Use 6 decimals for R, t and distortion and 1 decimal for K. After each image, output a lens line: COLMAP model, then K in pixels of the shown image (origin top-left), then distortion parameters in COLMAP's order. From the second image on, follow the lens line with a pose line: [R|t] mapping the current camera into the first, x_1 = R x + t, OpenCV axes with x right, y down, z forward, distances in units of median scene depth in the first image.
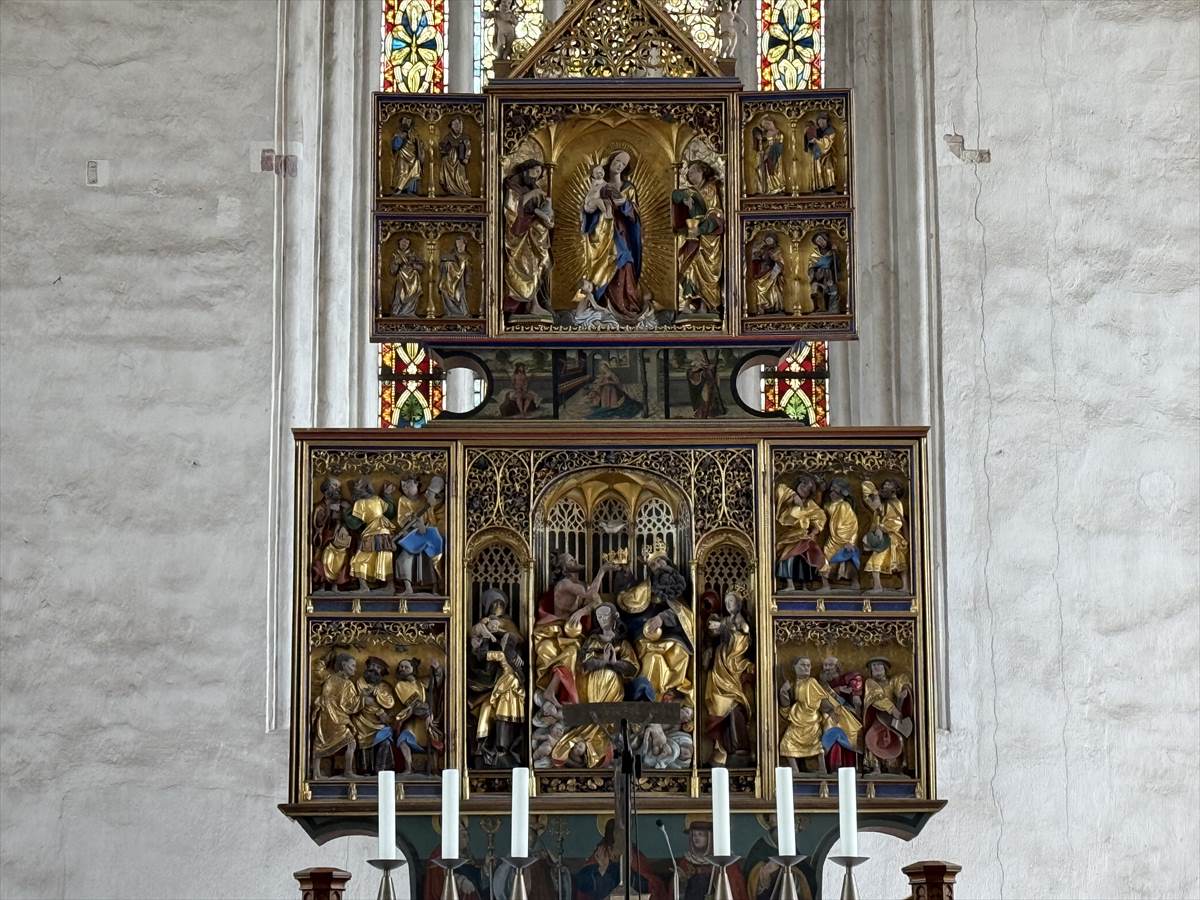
lens RADIAL K [[3182.4, 0, 600.0], [0, 3182.4, 450.0], [0, 0, 1]] dist [0.108945, 0.235170]
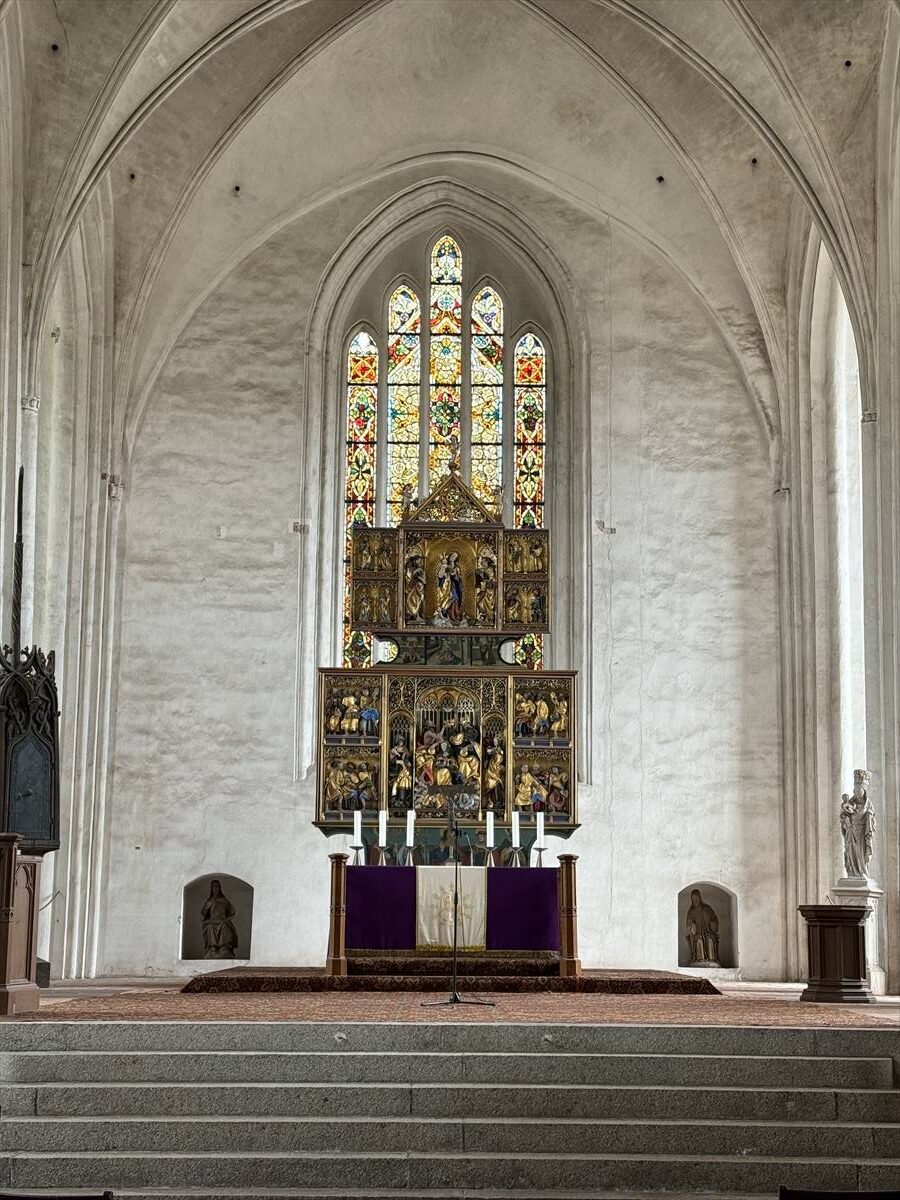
lens RADIAL K [[2020.6, 0, 450.0], [0, 2020.6, 600.0], [0, 0, 1]] dist [0.049667, 0.022926]
pose [[0.999794, 0.016326, 0.012095, -0.014844], [-0.016689, 0.999396, 0.030479, -0.107621], [-0.011590, -0.030674, 0.999462, -0.550185]]
